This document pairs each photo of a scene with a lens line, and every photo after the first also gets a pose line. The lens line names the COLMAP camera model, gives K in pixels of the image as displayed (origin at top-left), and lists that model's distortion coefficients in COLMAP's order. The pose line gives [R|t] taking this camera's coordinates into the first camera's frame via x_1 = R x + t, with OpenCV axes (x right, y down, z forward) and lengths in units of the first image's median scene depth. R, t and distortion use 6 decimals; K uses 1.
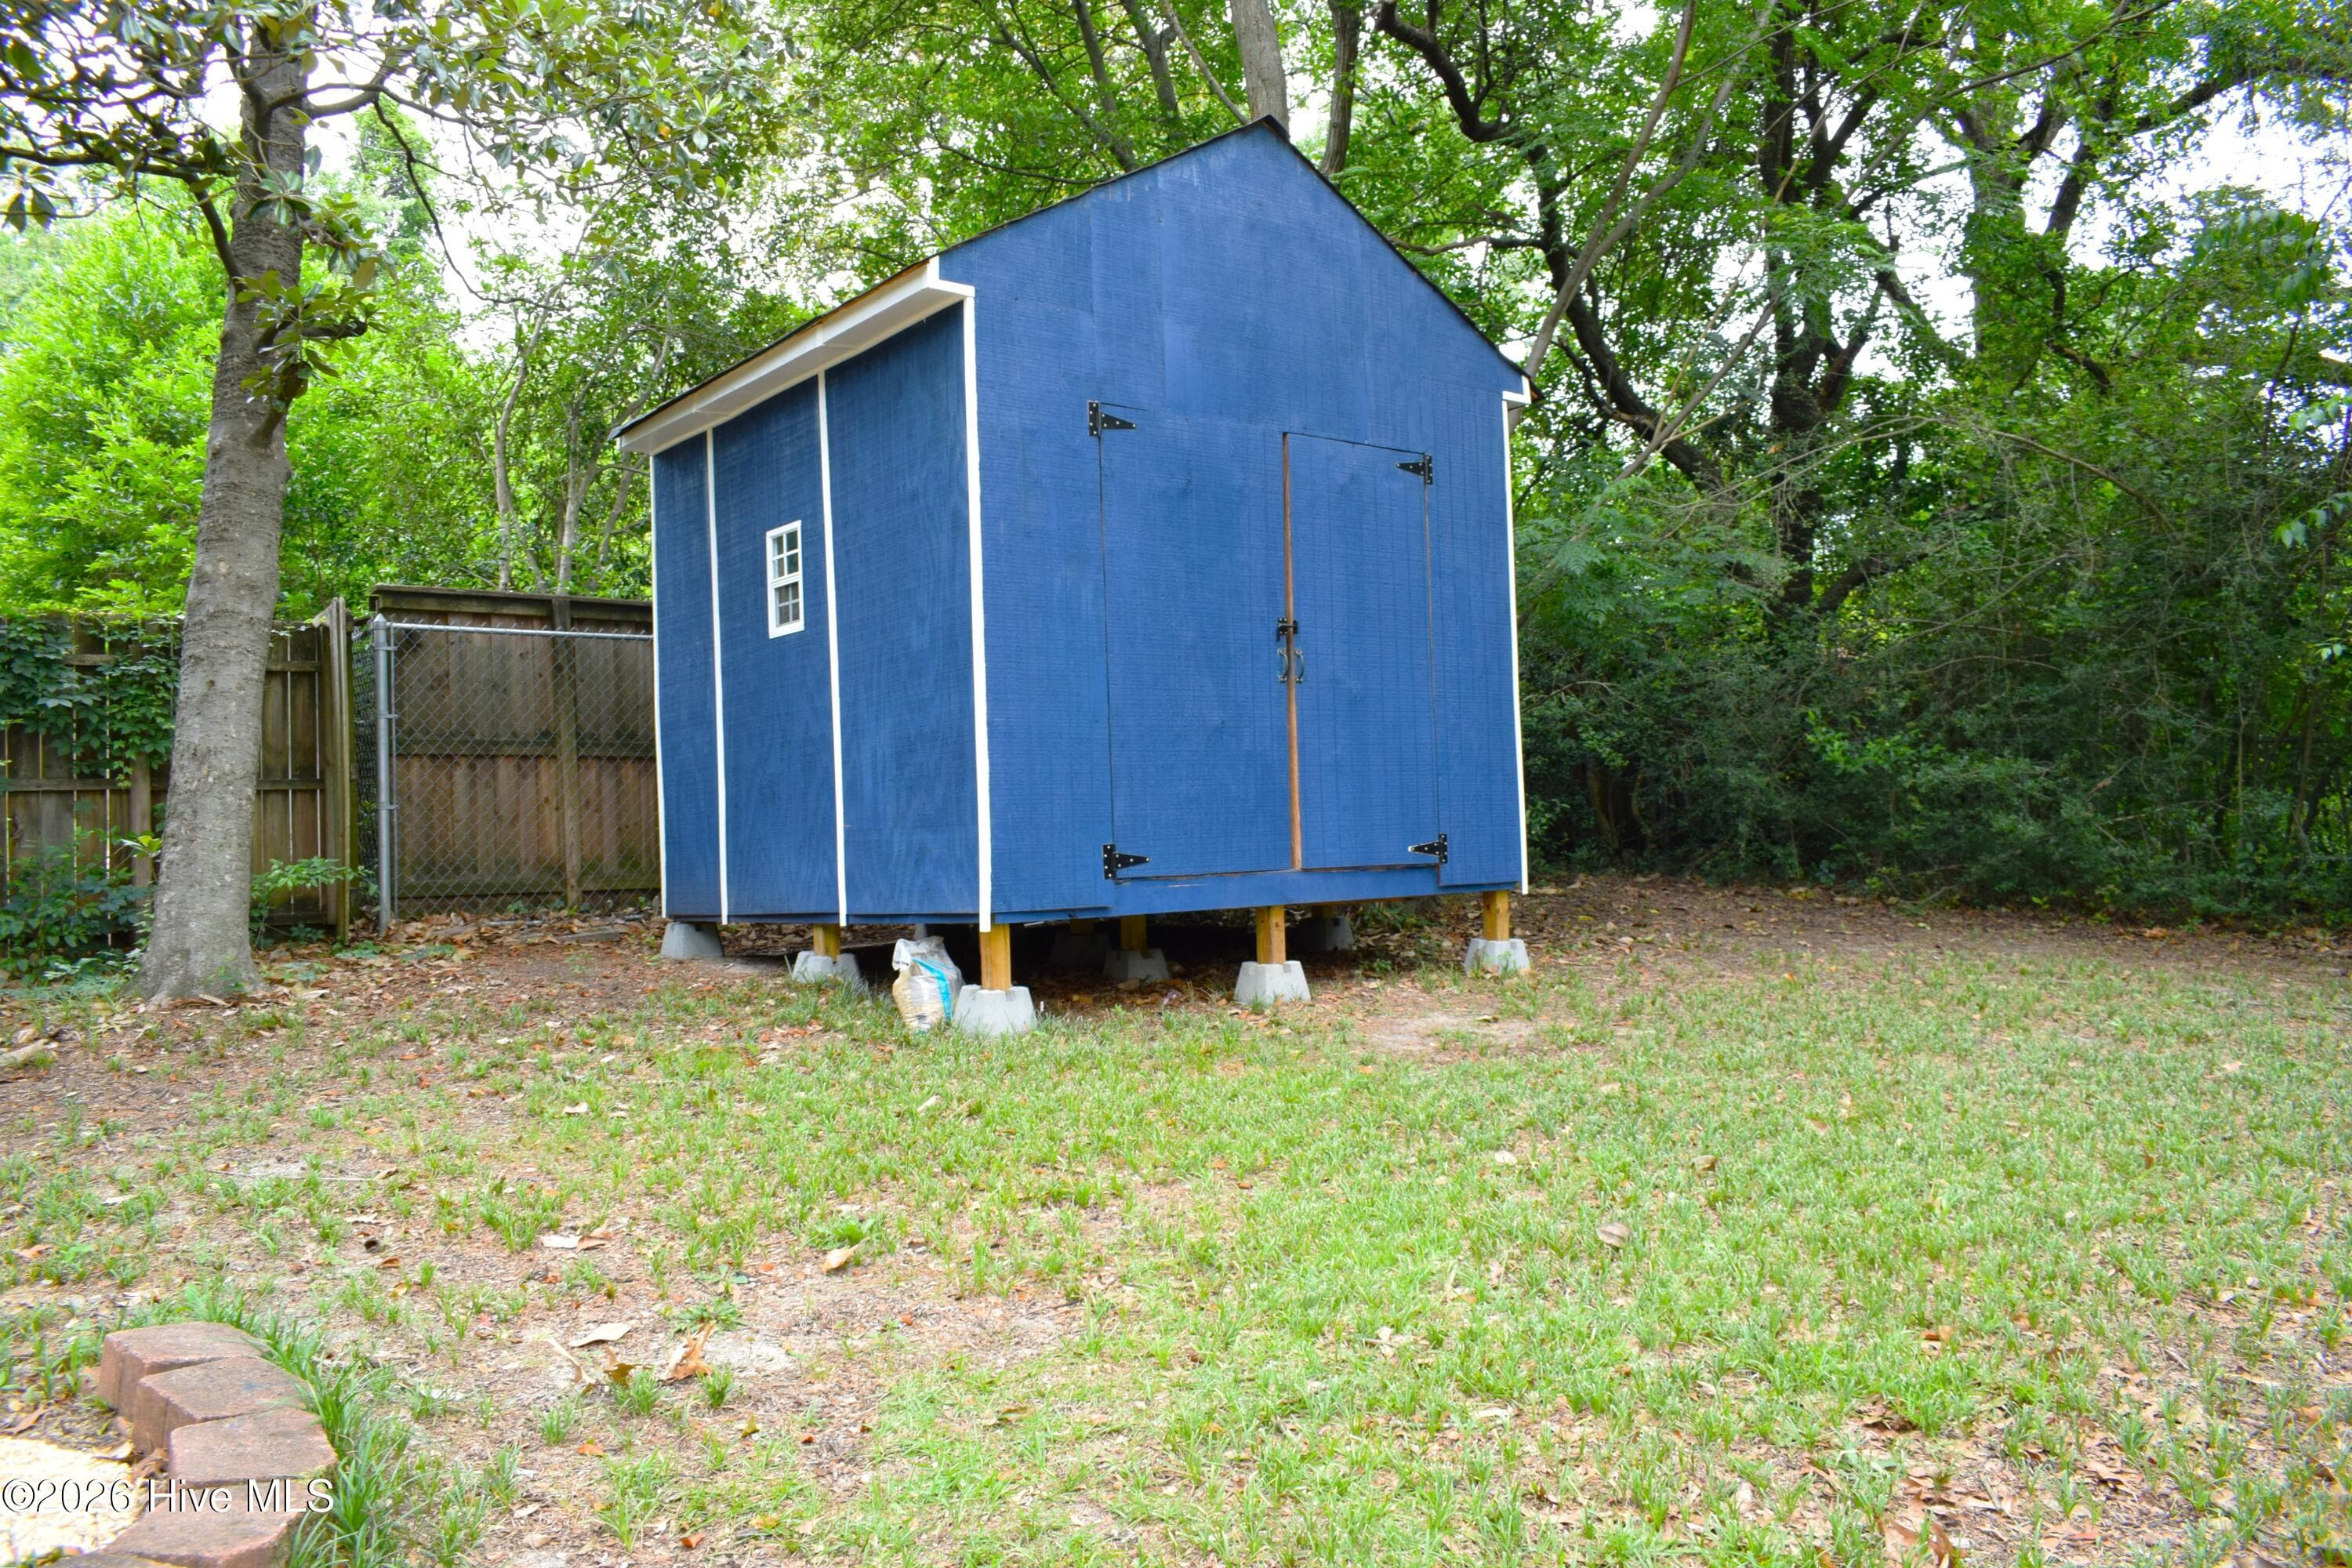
lens RADIAL K [[1861.3, 0, 1176.0], [0, 1861.3, 784.0], [0, 0, 1]] dist [-0.020221, 0.002186]
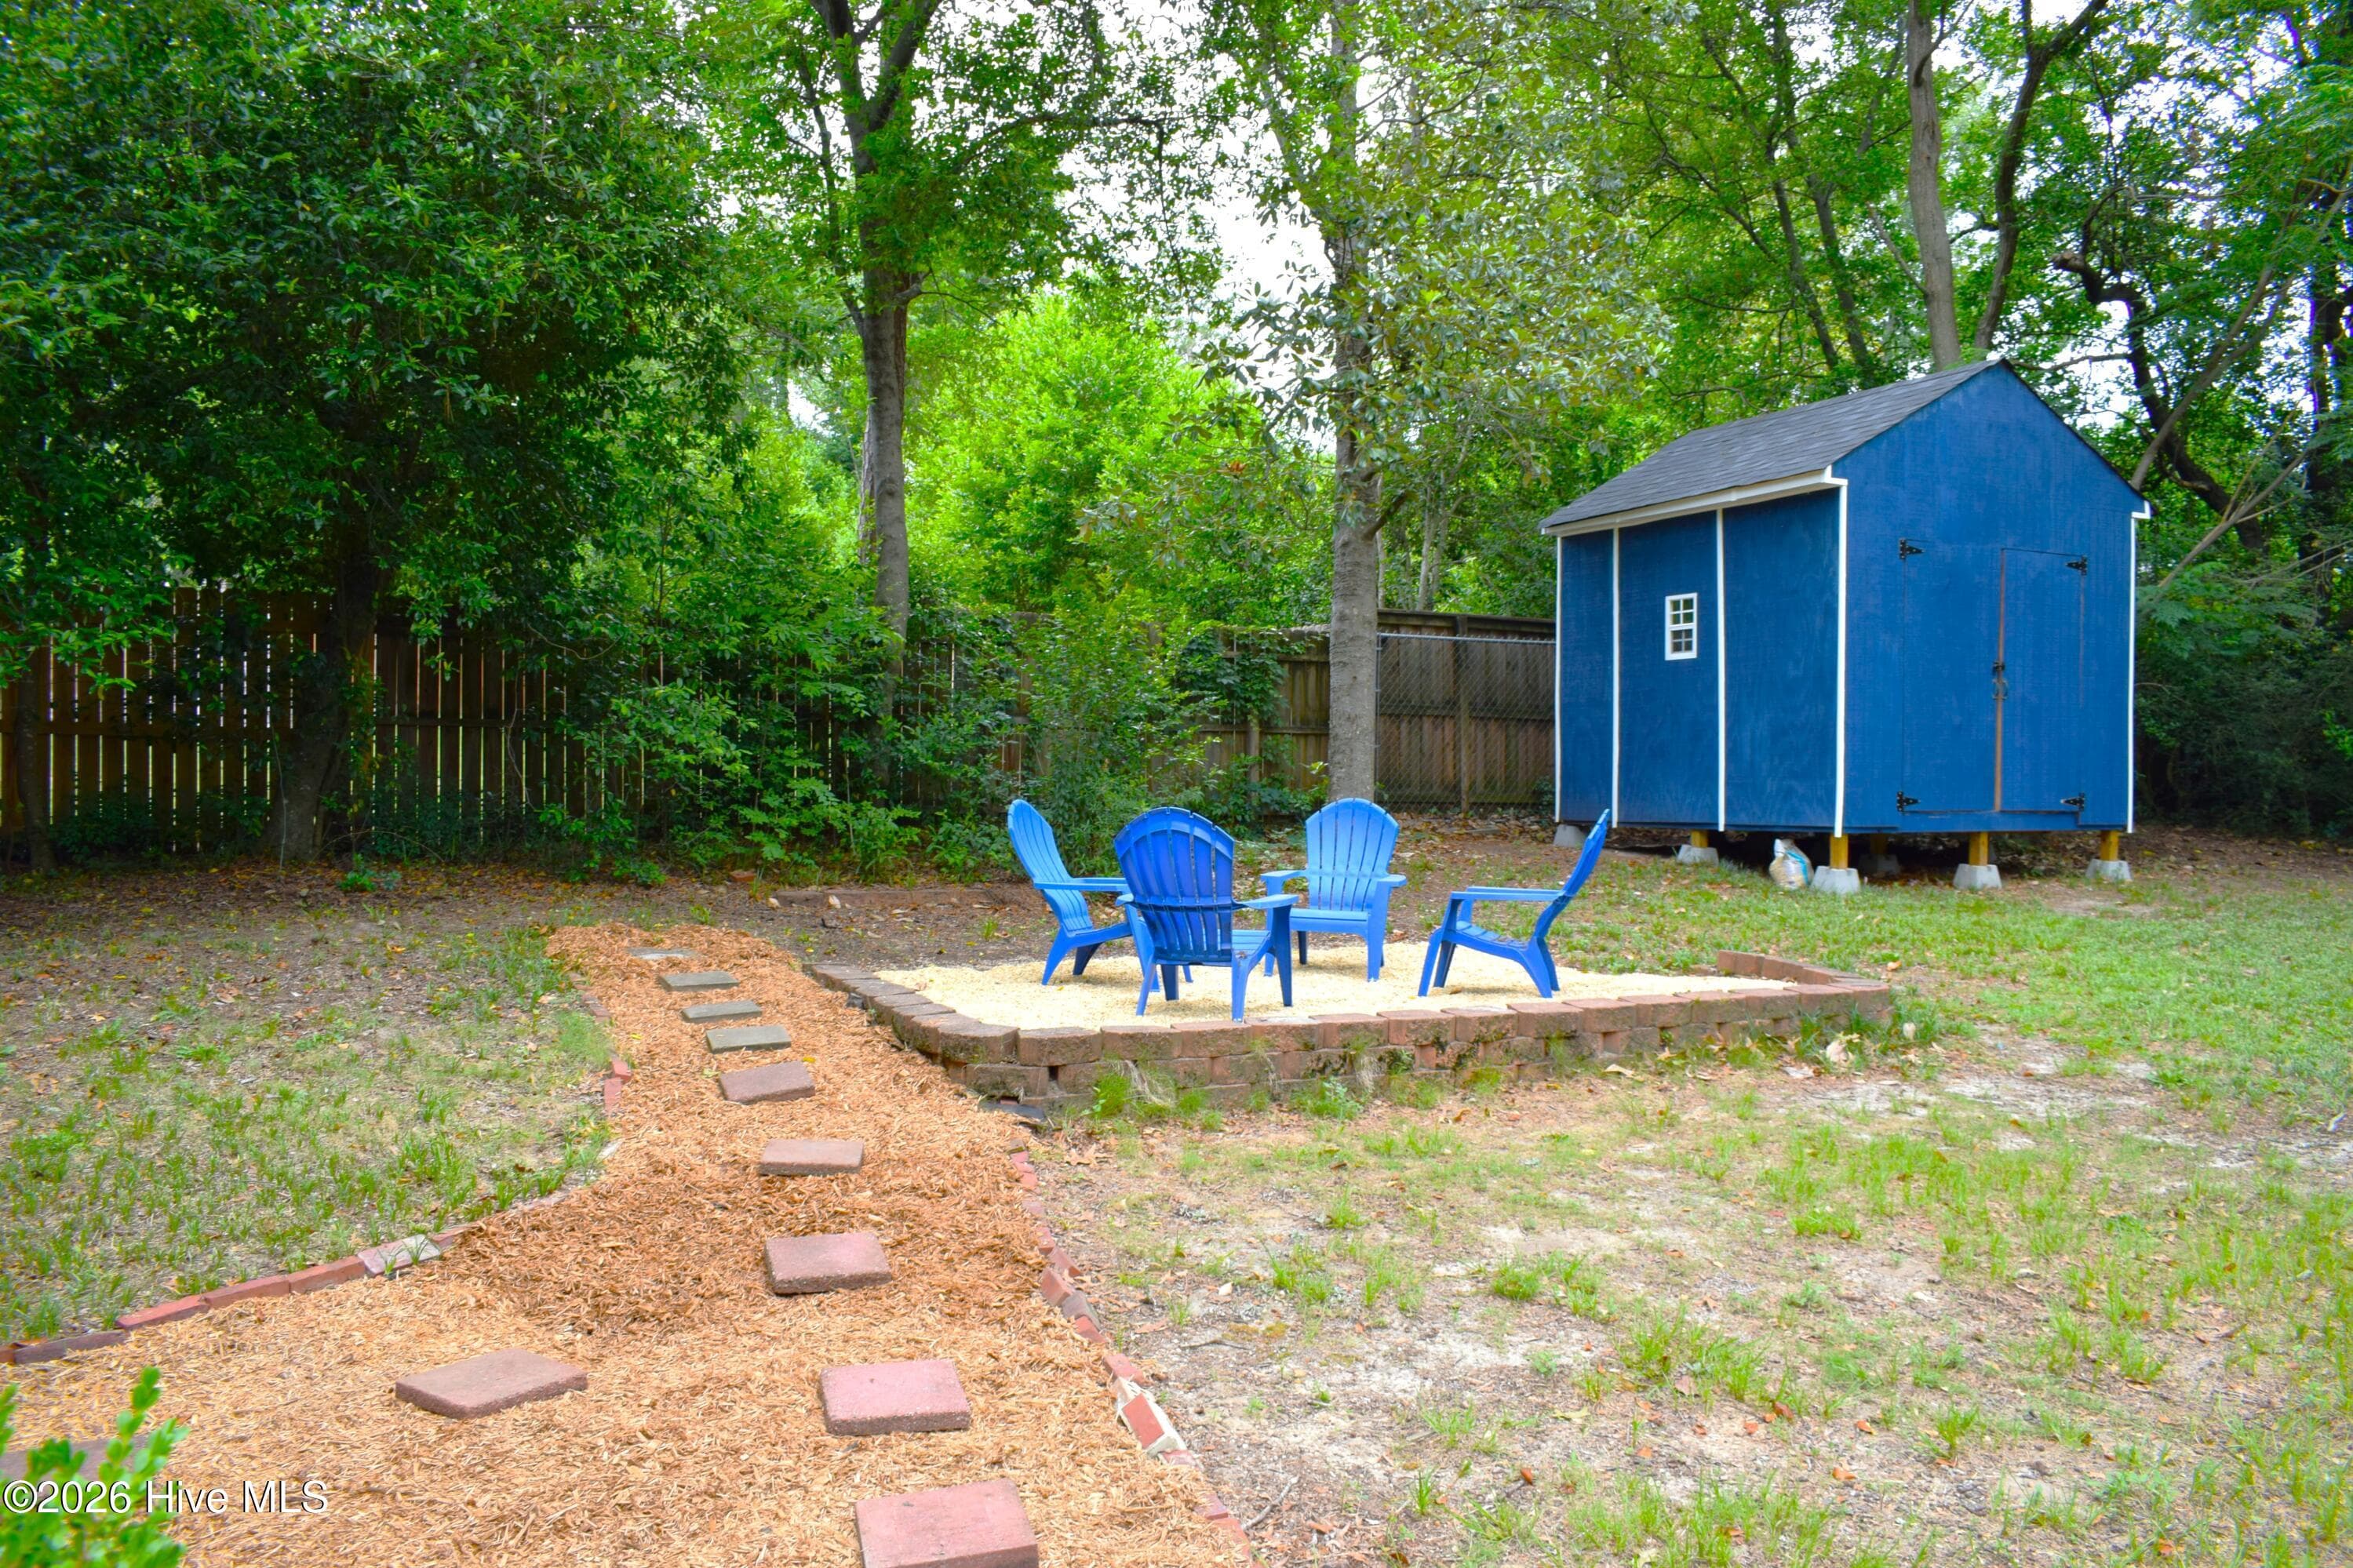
lens RADIAL K [[1861.8, 0, 1176.5], [0, 1861.8, 784.0], [0, 0, 1]] dist [-0.020221, 0.002186]
pose [[0.977319, 0.044356, -0.207073, -0.302863], [-0.035774, 0.998346, 0.045009, -0.026198], [0.208727, -0.036580, 0.977290, -0.763547]]
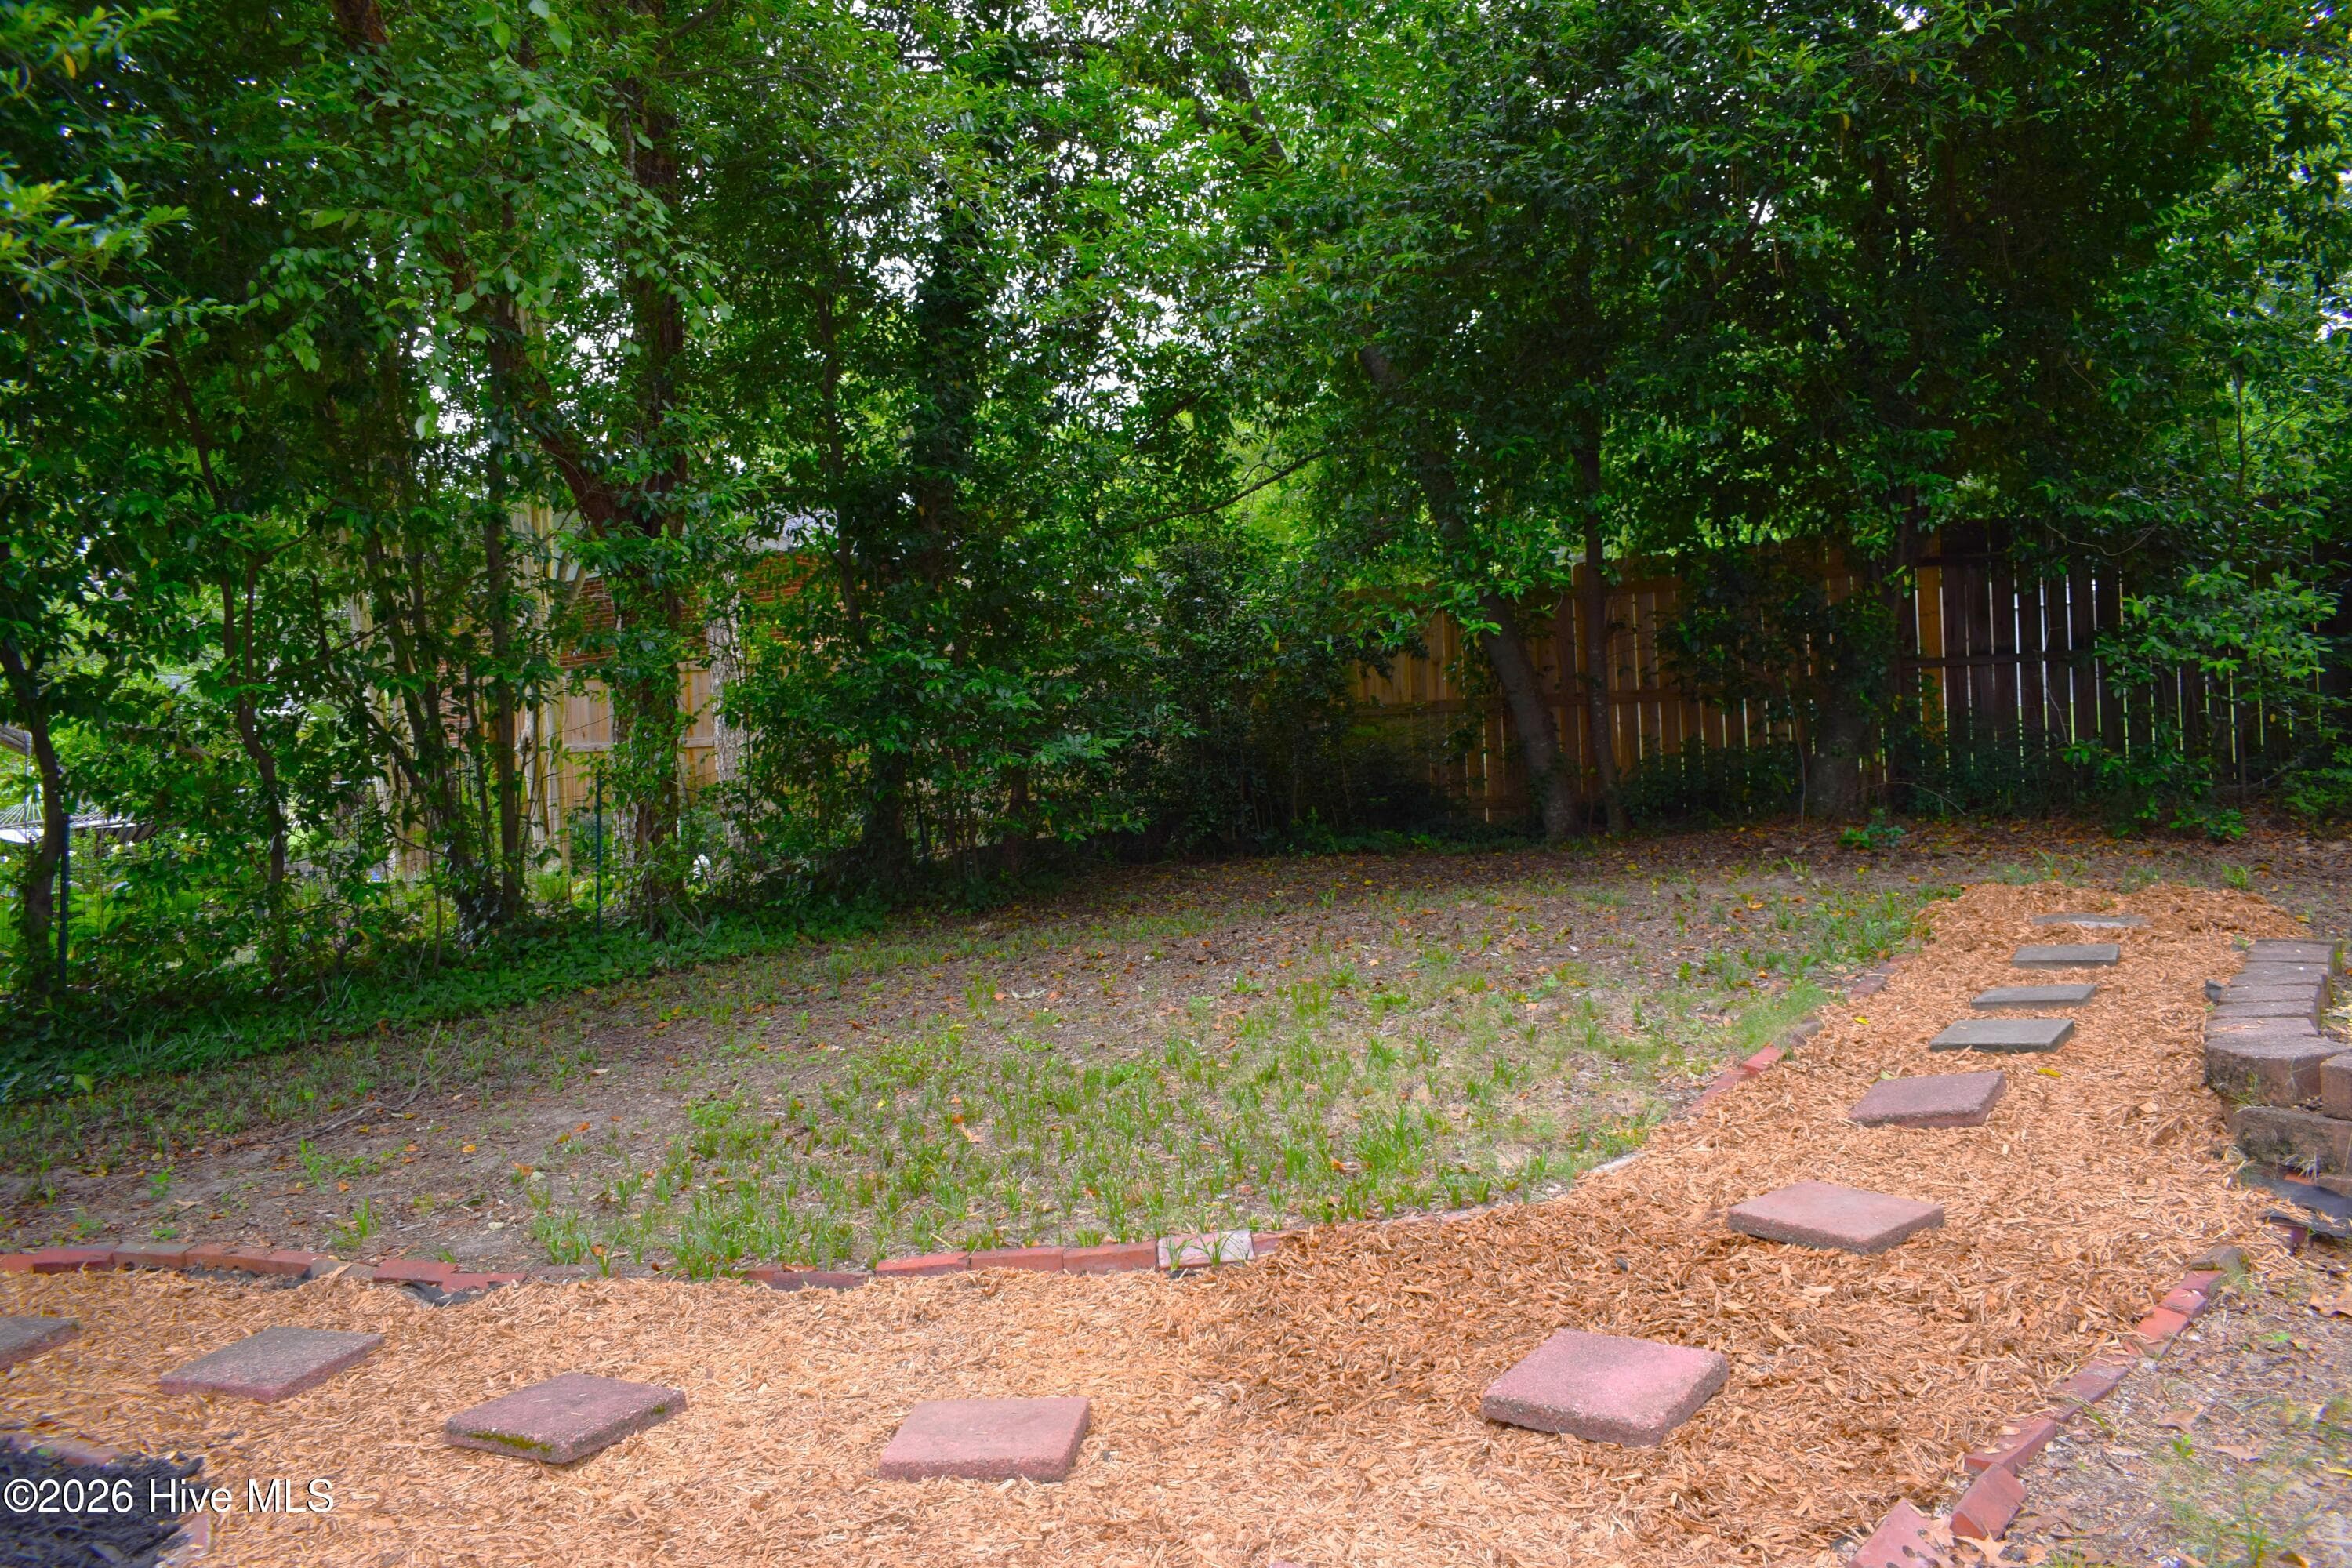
lens RADIAL K [[1861.3, 0, 1176.0], [0, 1861.3, 784.0], [0, 0, 1]] dist [-0.020221, 0.002186]
pose [[0.376817, 0.014549, -0.926174, -0.224082], [0.058983, 0.997471, 0.039666, 0.018375], [0.924408, -0.069575, 0.375006, -0.426368]]
